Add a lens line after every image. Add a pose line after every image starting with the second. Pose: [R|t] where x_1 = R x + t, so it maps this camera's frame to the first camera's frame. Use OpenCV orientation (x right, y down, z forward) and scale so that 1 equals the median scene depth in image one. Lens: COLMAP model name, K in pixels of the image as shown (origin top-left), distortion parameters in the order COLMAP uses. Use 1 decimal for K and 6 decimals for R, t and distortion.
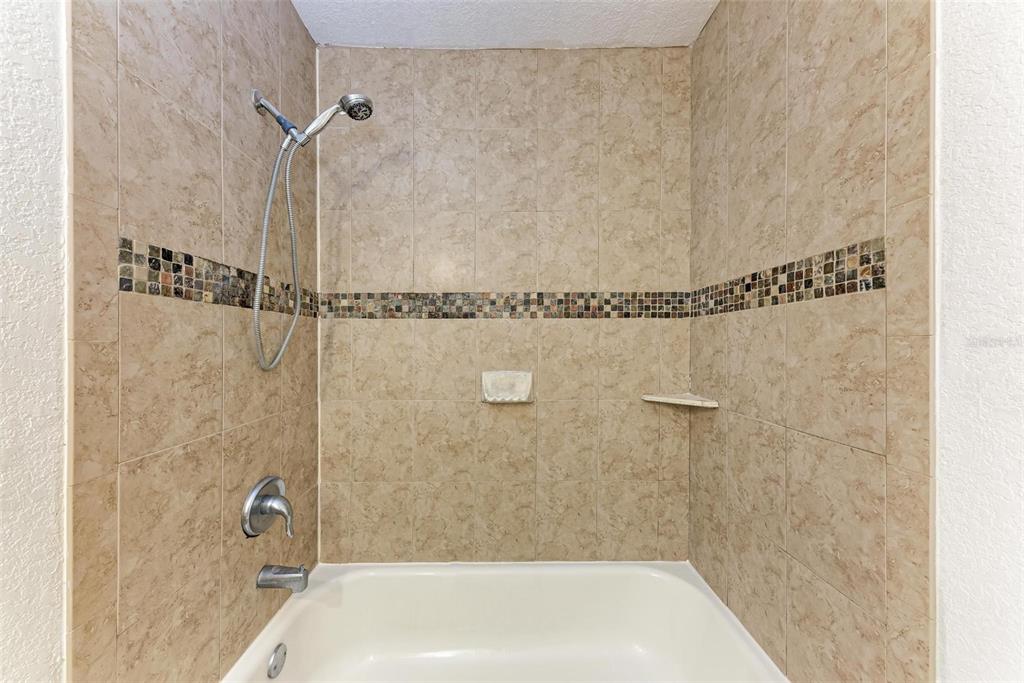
lens RADIAL K [[354.8, 0, 517.4], [0, 354.8, 348.2], [0, 0, 1]] dist [0.012949, -0.001154]
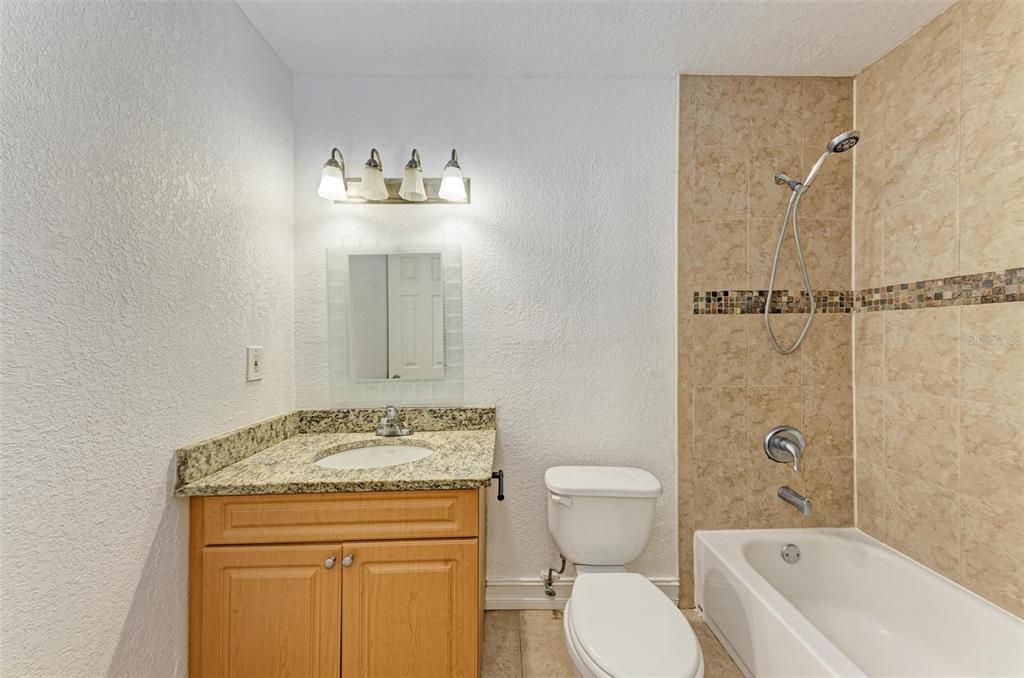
lens RADIAL K [[354.8, 0, 512.9], [0, 354.8, 337.7], [0, 0, 1]] dist [0.012949, -0.001154]
pose [[-0.003237, 0.001745, -0.999993, 0.601987], [-0.003735, 0.999991, 0.001757, -0.002073], [0.999988, 0.003740, -0.003230, -0.092833]]
